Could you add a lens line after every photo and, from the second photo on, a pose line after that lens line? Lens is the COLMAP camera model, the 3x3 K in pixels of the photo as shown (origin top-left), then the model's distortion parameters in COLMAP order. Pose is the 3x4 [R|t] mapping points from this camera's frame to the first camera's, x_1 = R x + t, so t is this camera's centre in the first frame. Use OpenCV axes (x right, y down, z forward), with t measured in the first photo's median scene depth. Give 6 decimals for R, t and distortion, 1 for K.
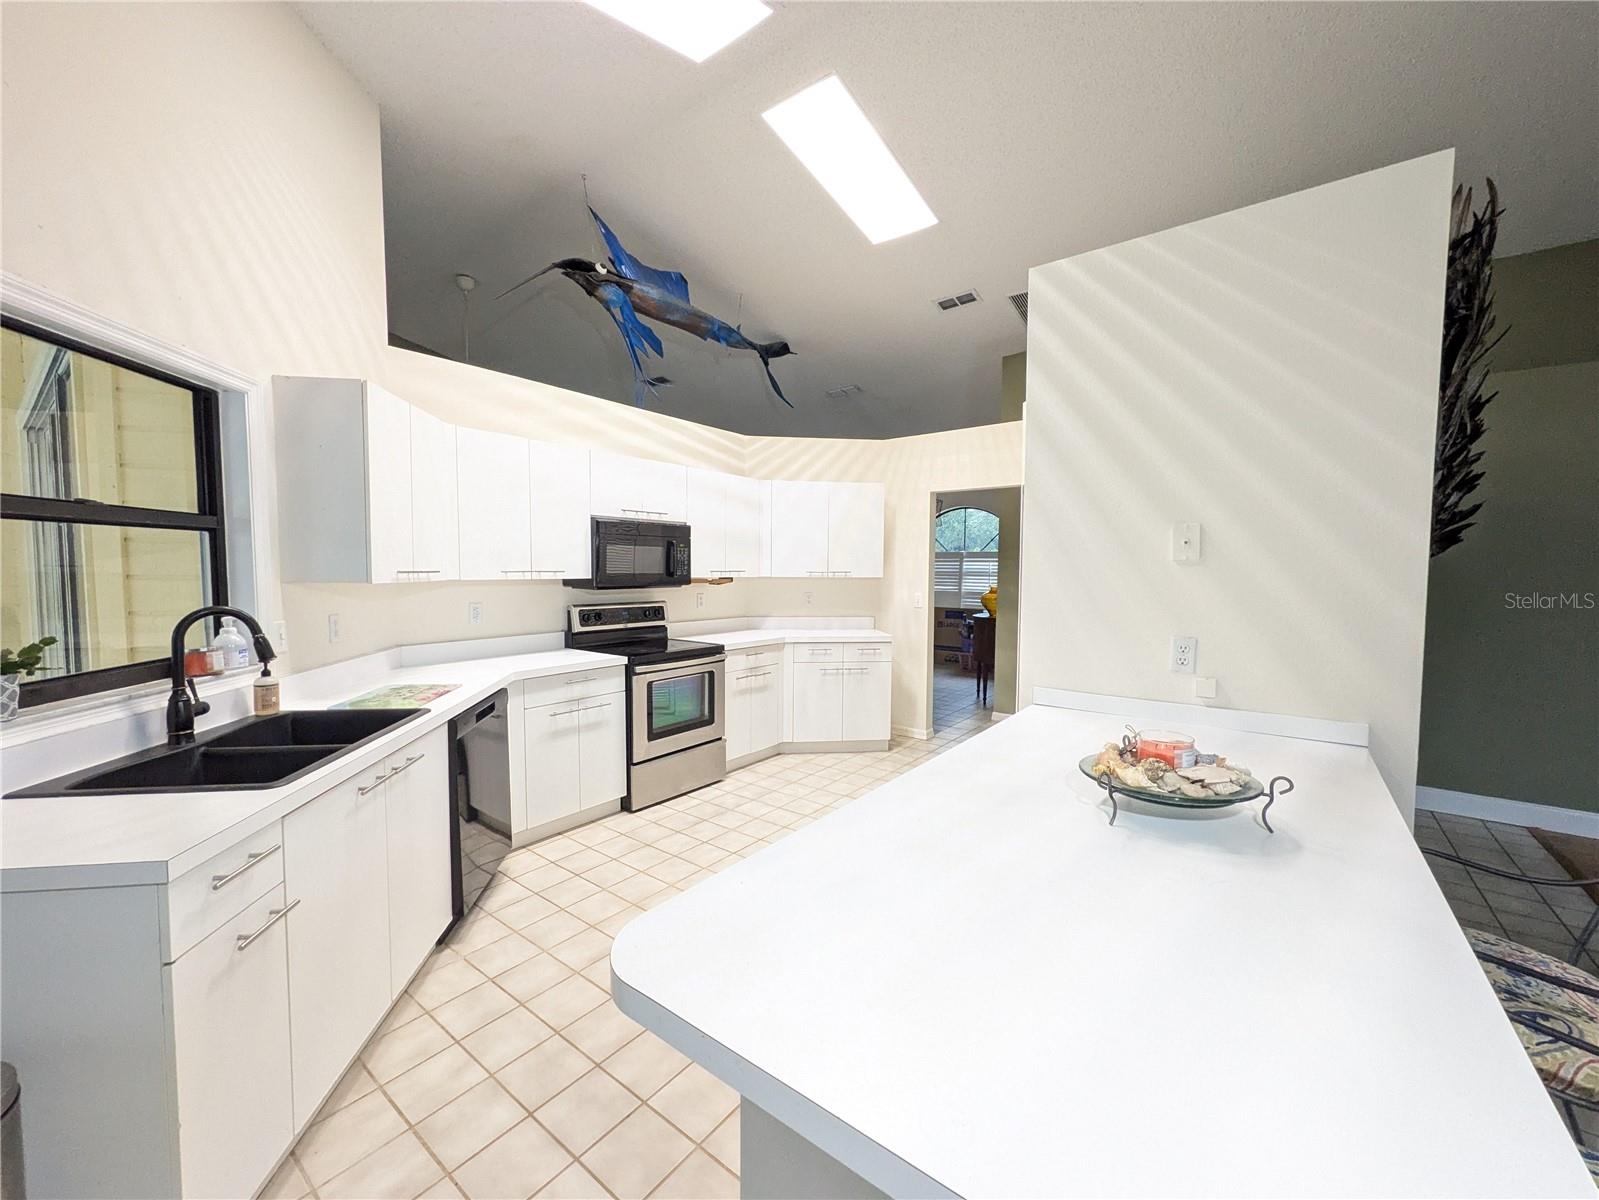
lens RADIAL K [[634.9, 0, 782.3], [0, 634.9, 604.0], [0, 0, 1]] dist [-0.000088, -0.000040]
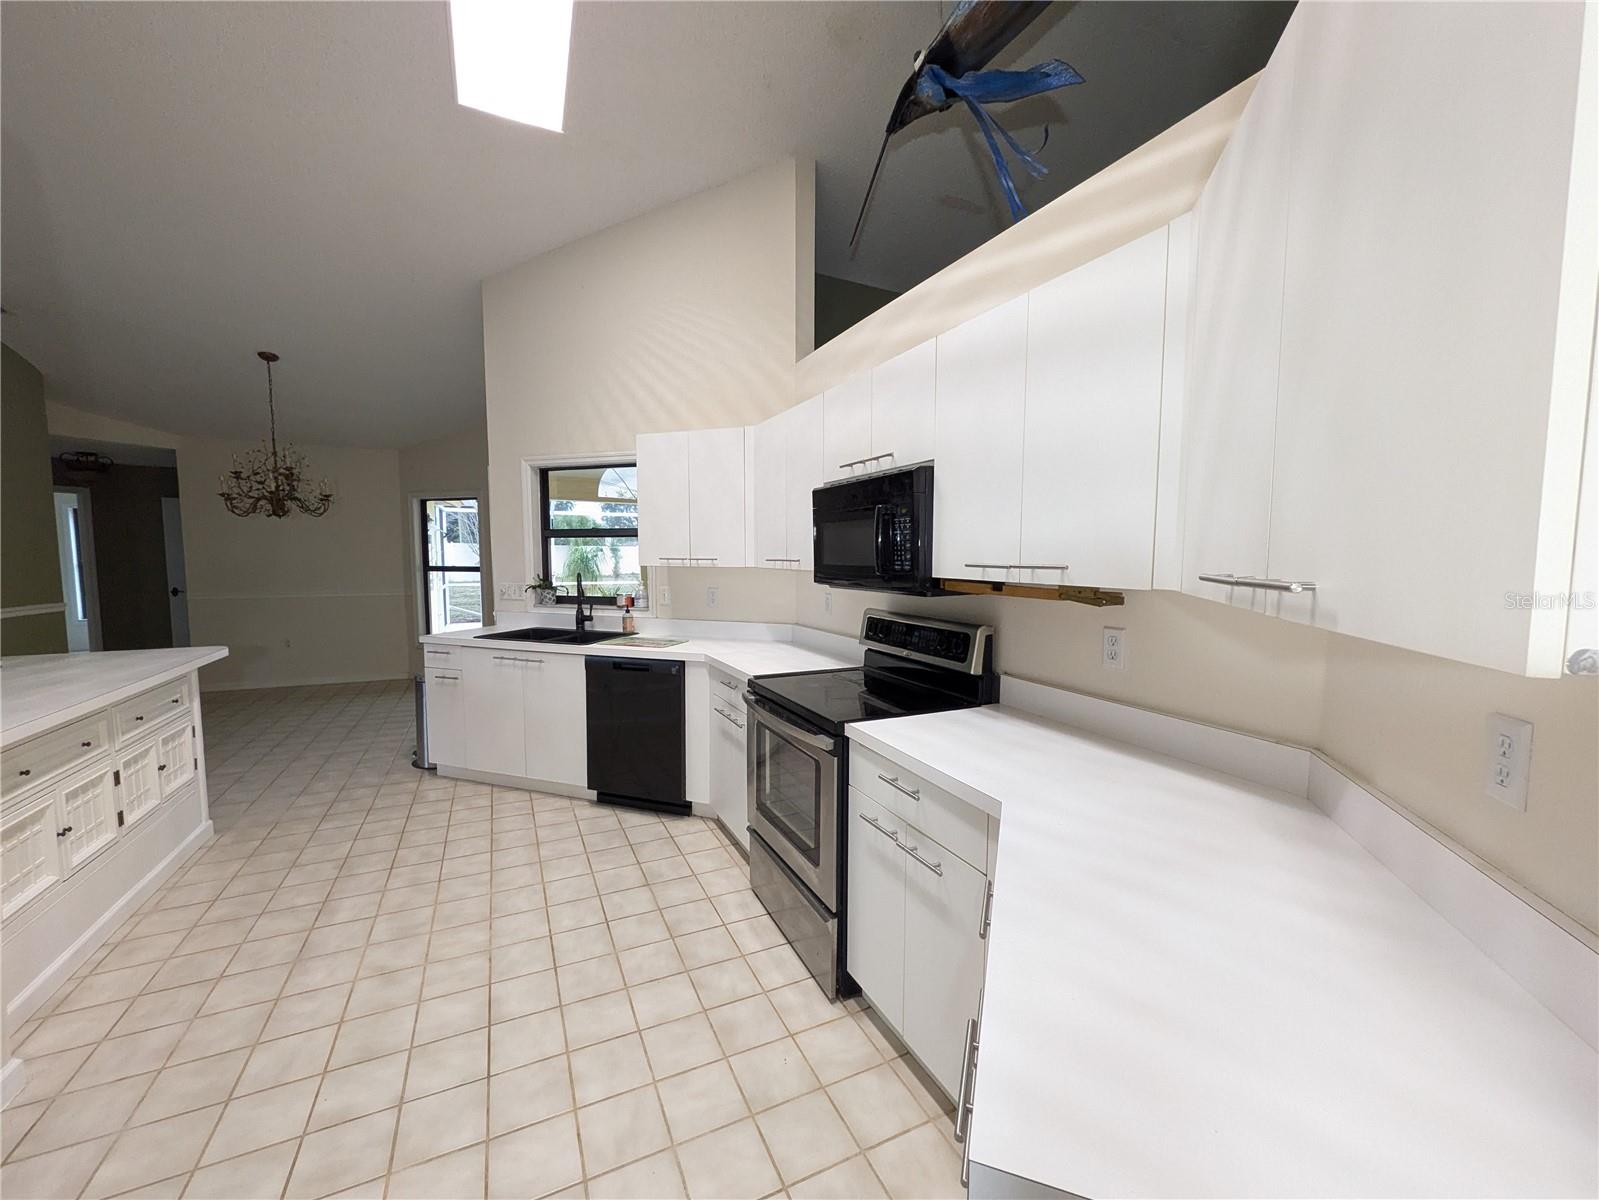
lens RADIAL K [[627.0, 0, 804.0], [0, 627.0, 608.6], [0, 0, 1]] dist [-0.002455, 0.000319]
pose [[-0.436620, 0.074014, -0.896596, 0.378808], [-0.055175, 0.992531, 0.108802, -0.078690], [0.897952, 0.096975, -0.429275, 1.368355]]
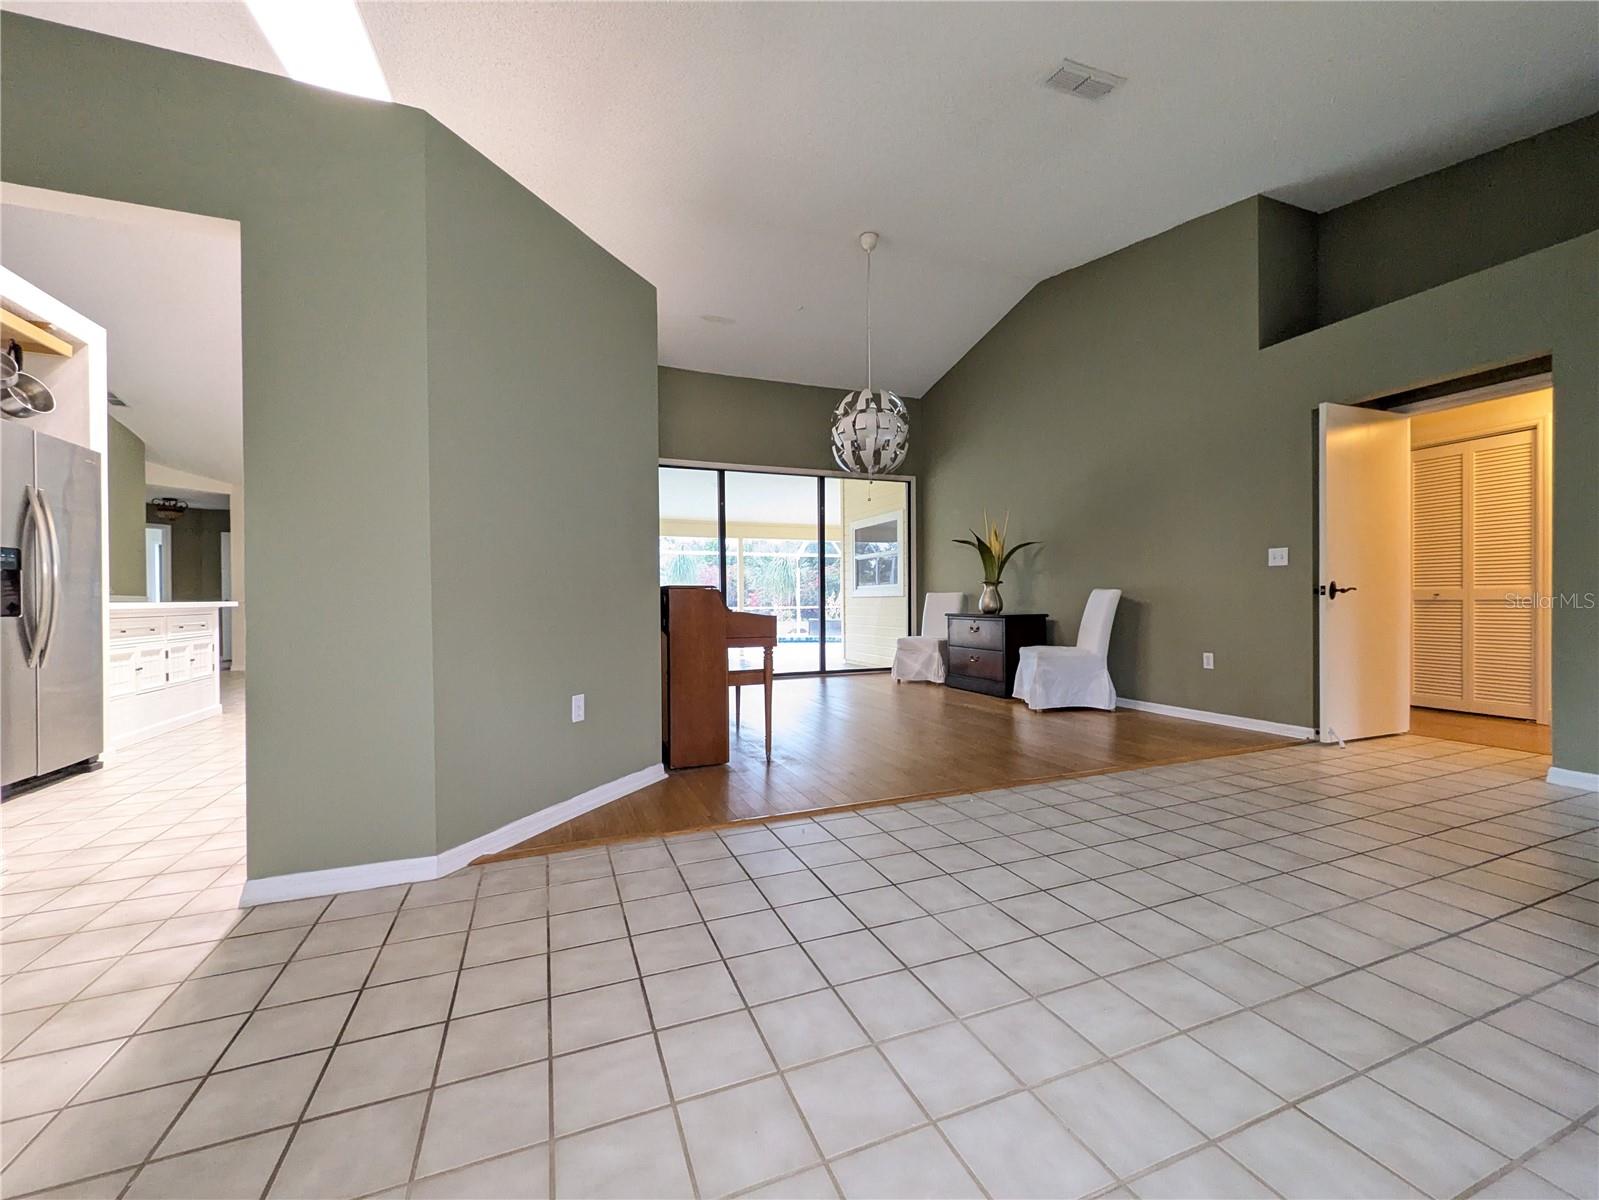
lens RADIAL K [[623.1, 0, 818.1], [0, 623.1, 607.6], [0, 0, 1]] dist [0.001696, 0.000177]
pose [[-0.481130, 0.021178, -0.876394, 0.584956], [-0.035924, 0.998392, 0.043848, 0.017572], [0.875913, 0.052580, -0.479595, 2.193835]]
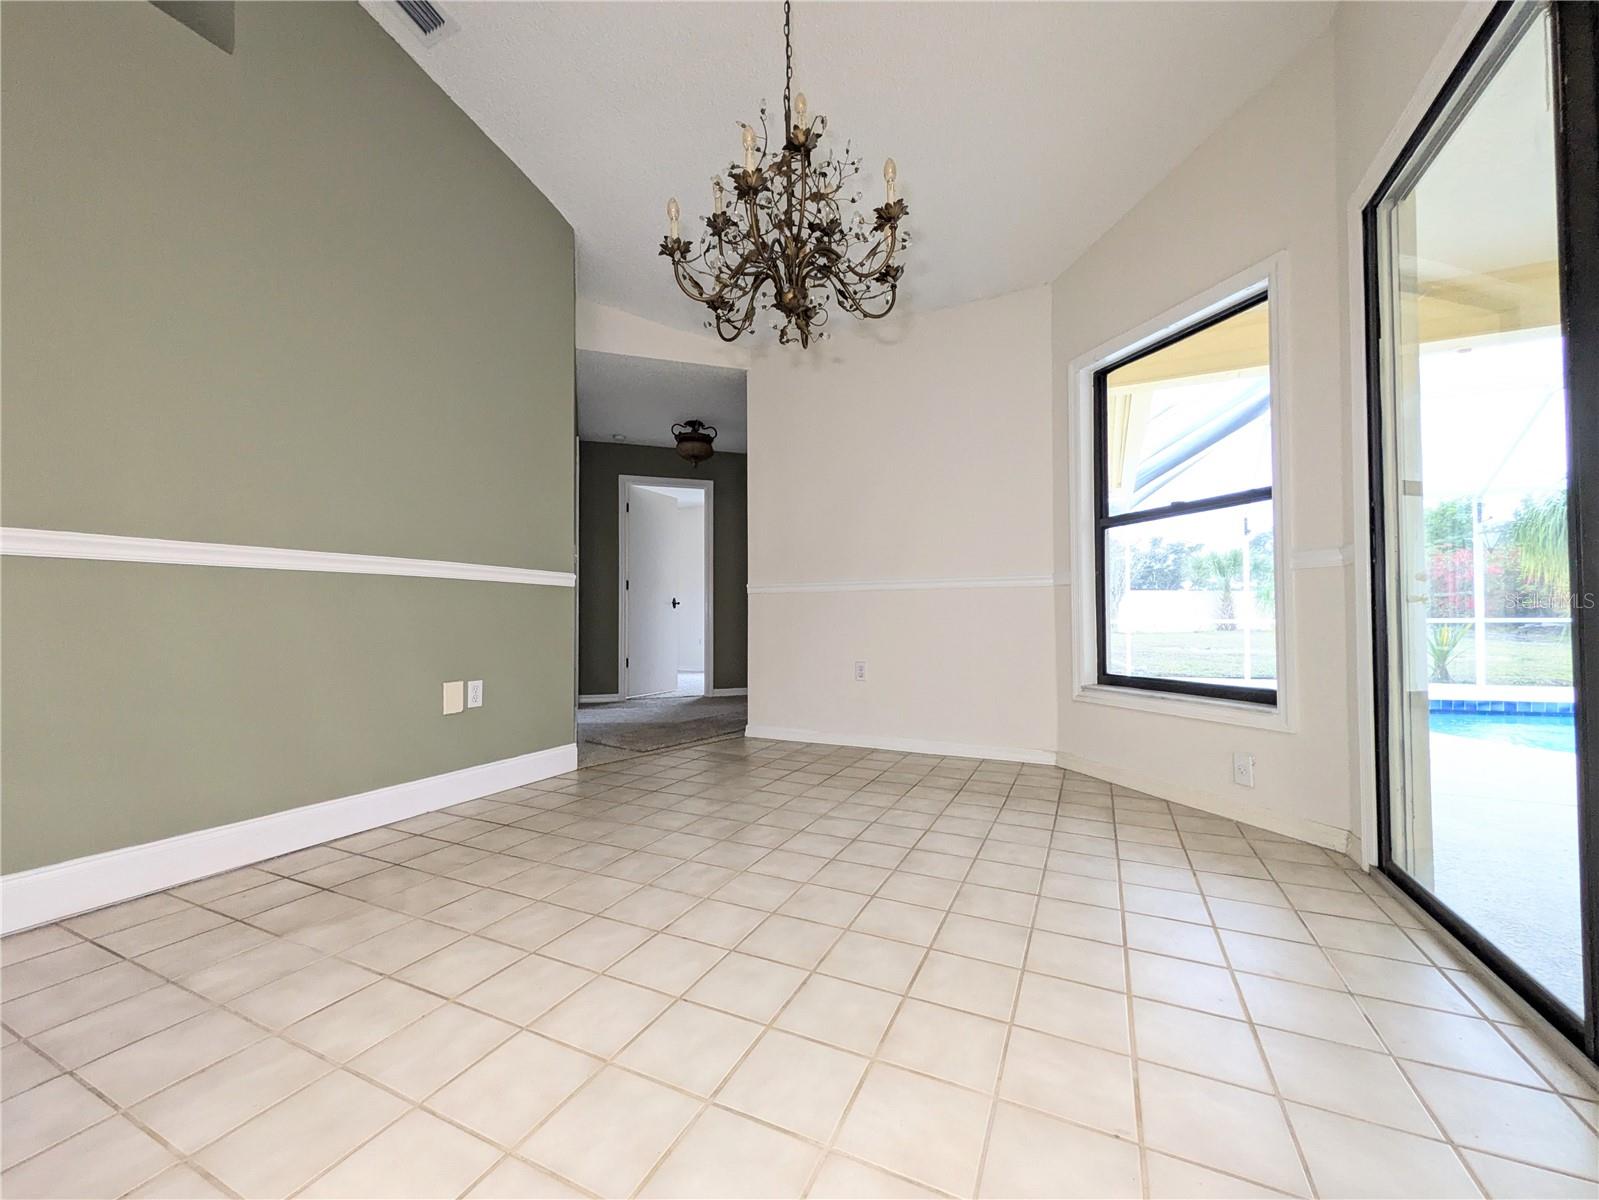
lens RADIAL K [[640.8, 0, 795.5], [0, 640.8, 603.0], [0, 0, 1]] dist [-0.000073, 0.000139]
pose [[-0.975007, -0.000898, -0.222173, -0.260662], [-0.007743, 0.999522, 0.029940, 0.164582], [0.222040, 0.030912, -0.974547, 0.239649]]
